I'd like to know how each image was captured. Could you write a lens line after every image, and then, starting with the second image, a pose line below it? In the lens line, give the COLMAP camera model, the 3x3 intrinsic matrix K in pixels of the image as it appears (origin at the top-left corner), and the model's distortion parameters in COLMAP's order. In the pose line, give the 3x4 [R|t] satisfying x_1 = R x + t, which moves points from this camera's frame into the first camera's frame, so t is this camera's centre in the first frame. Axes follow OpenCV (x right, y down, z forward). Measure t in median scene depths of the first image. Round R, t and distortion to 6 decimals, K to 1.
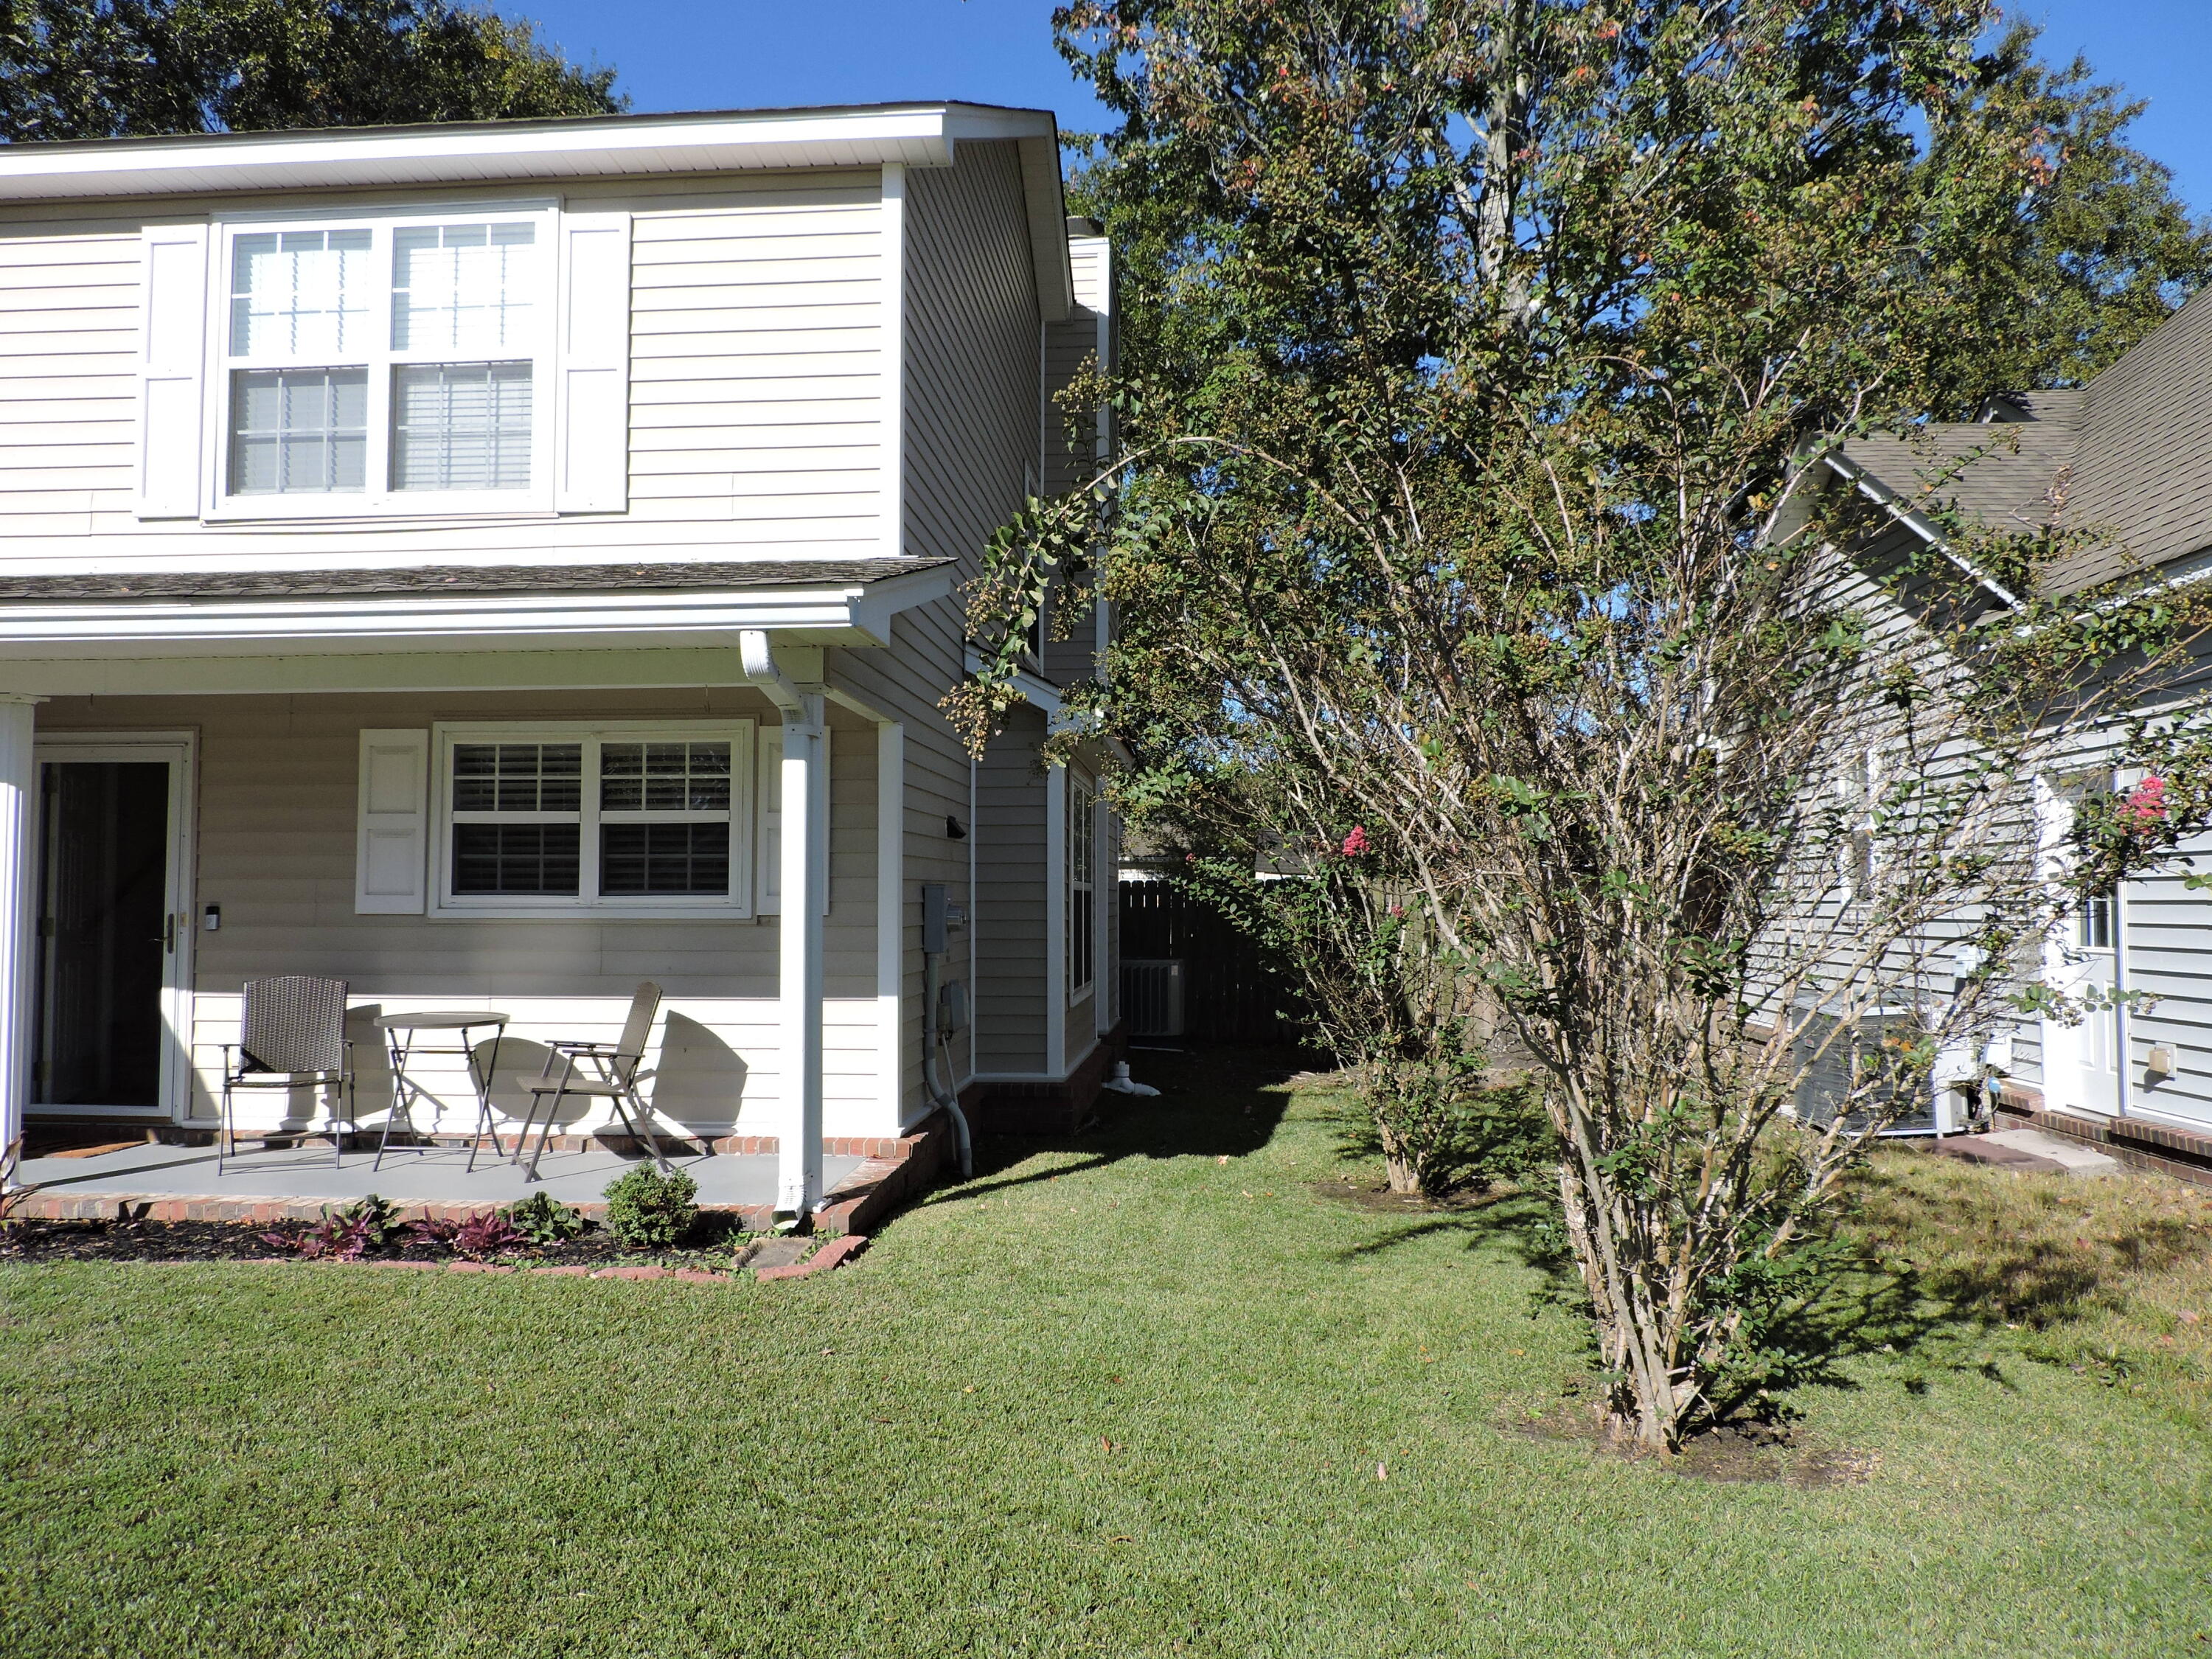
lens RADIAL K [[1584.7, 0, 1106.0], [0, 1584.7, 829.5], [0, 0, 1]] dist [-0.019953, 0.007026]
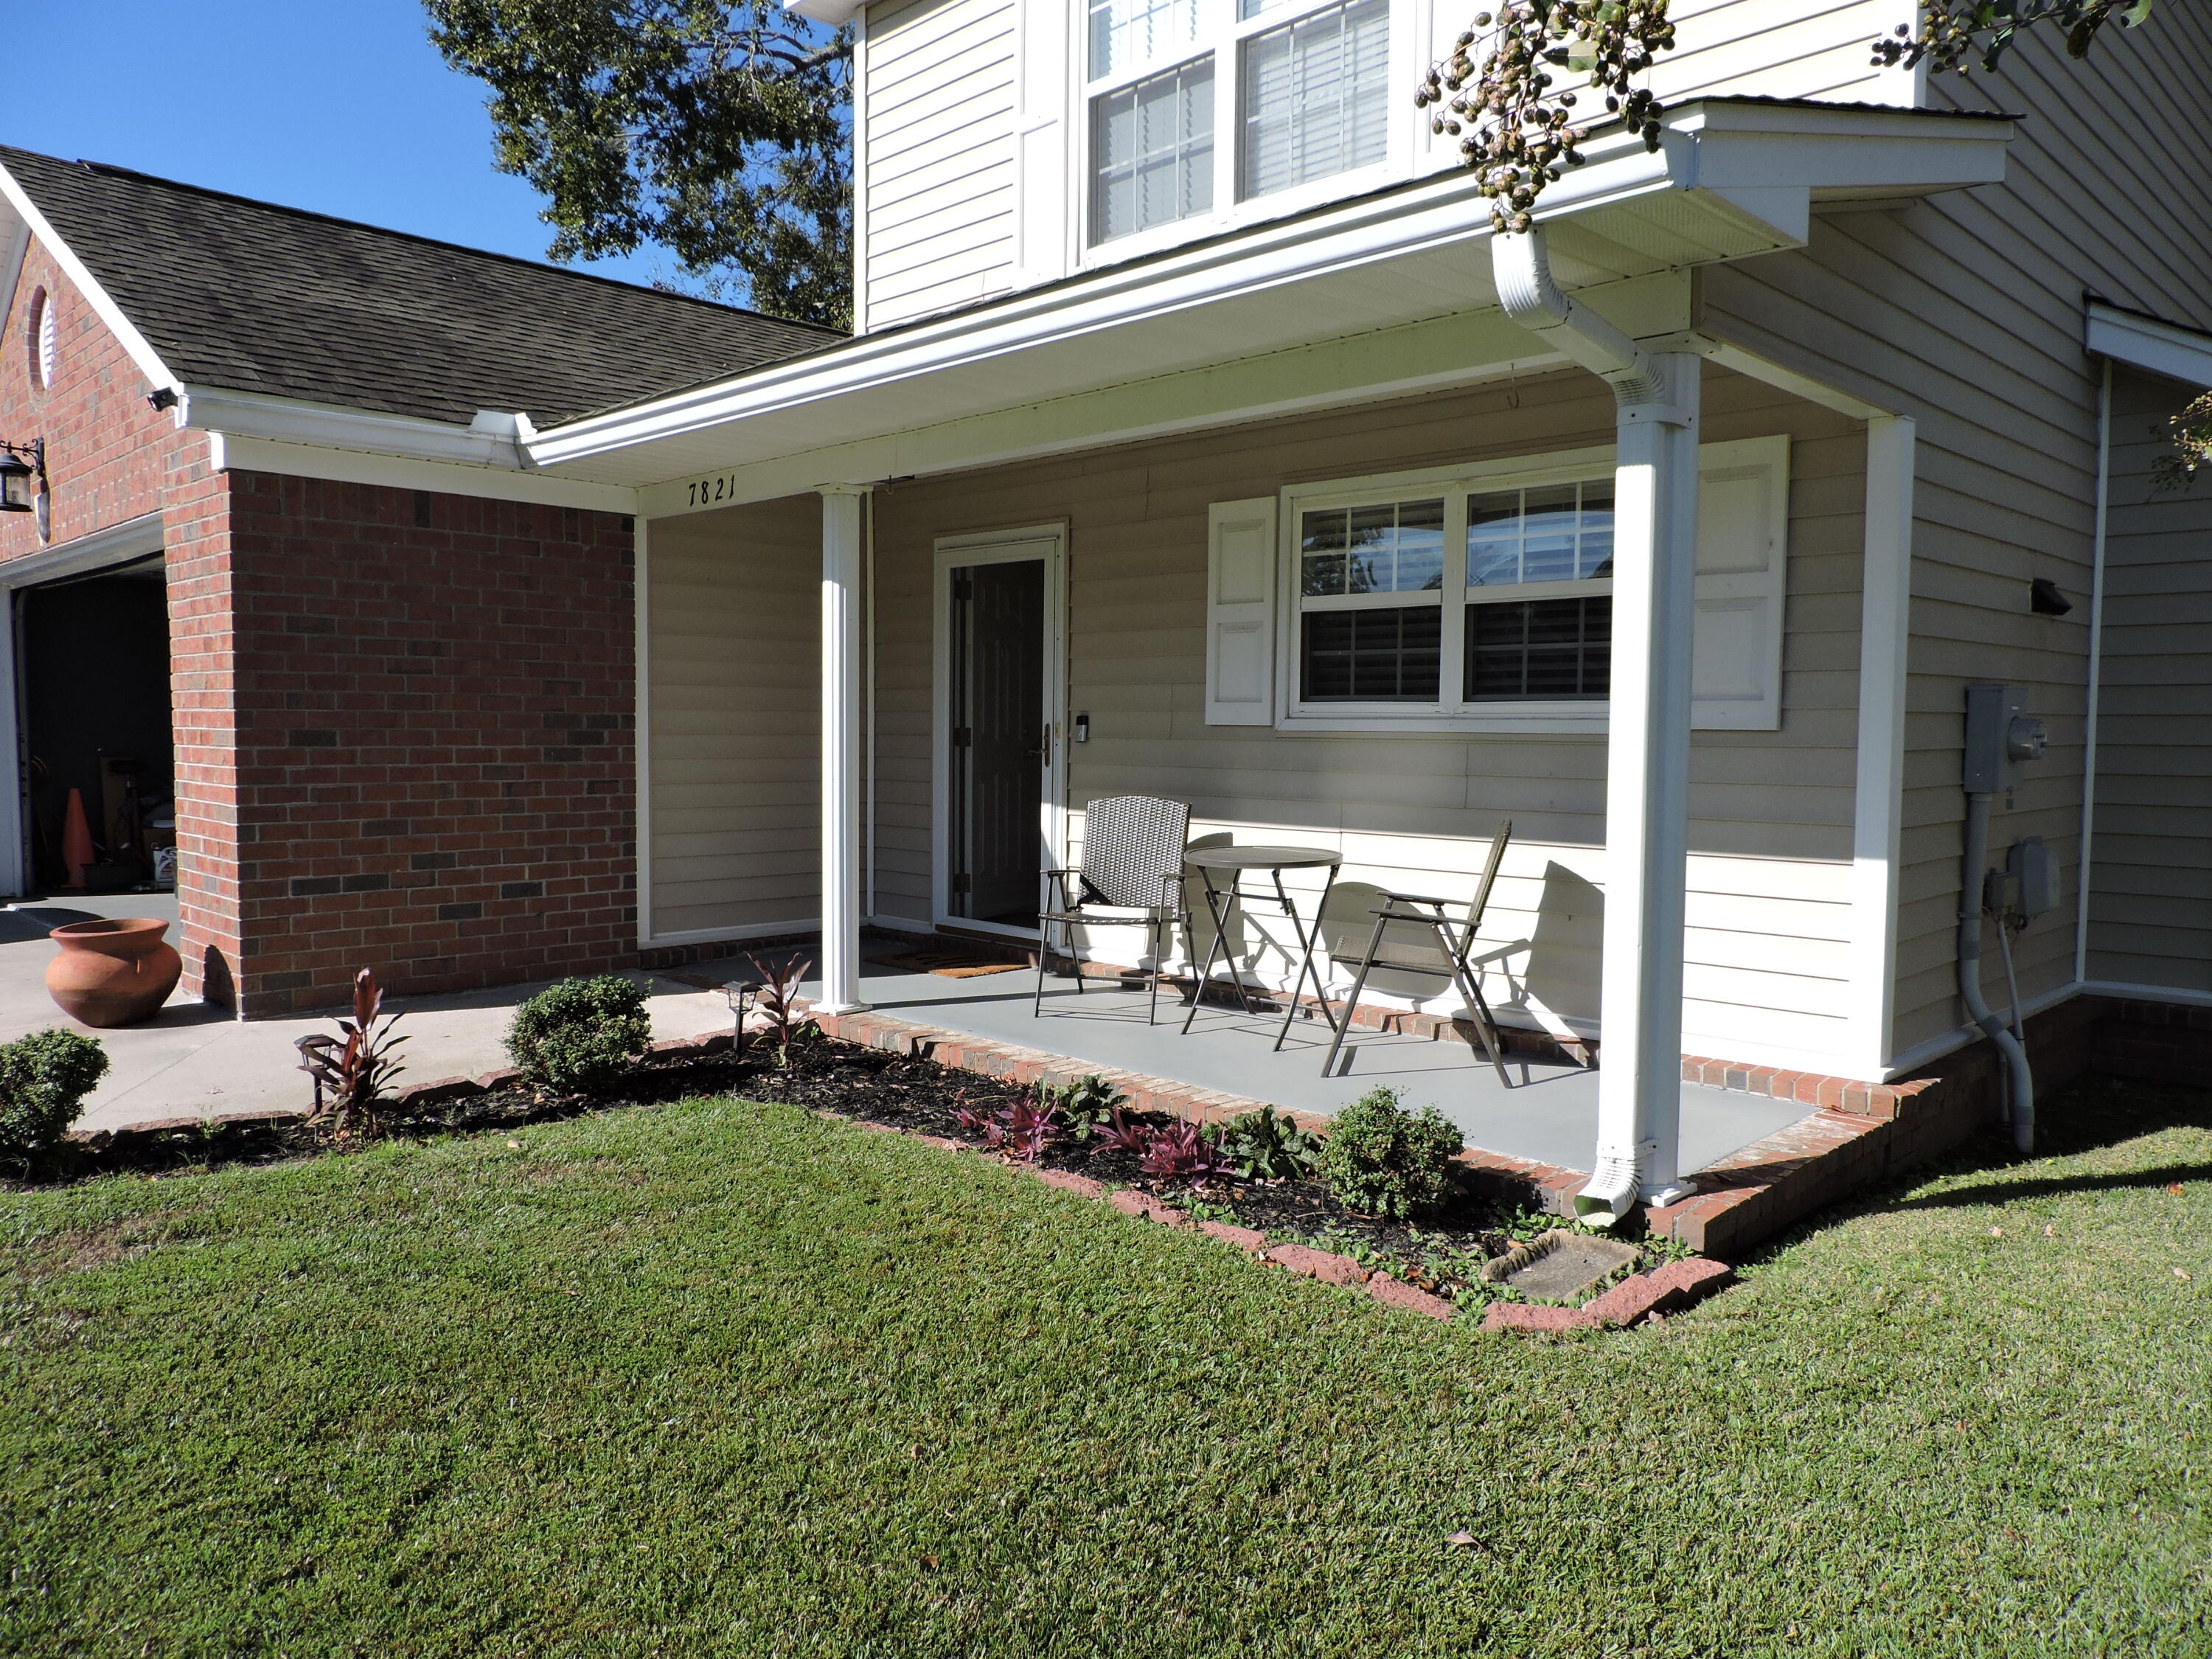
lens RADIAL K [[1584.7, 0, 1106.0], [0, 1584.7, 829.5], [0, 0, 1]] dist [-0.019953, 0.007026]
pose [[0.758154, 0.048140, -0.650296, 0.038066], [0.023031, 0.994672, 0.100484, 0.022670], [0.651668, -0.091159, 0.753006, 0.322309]]
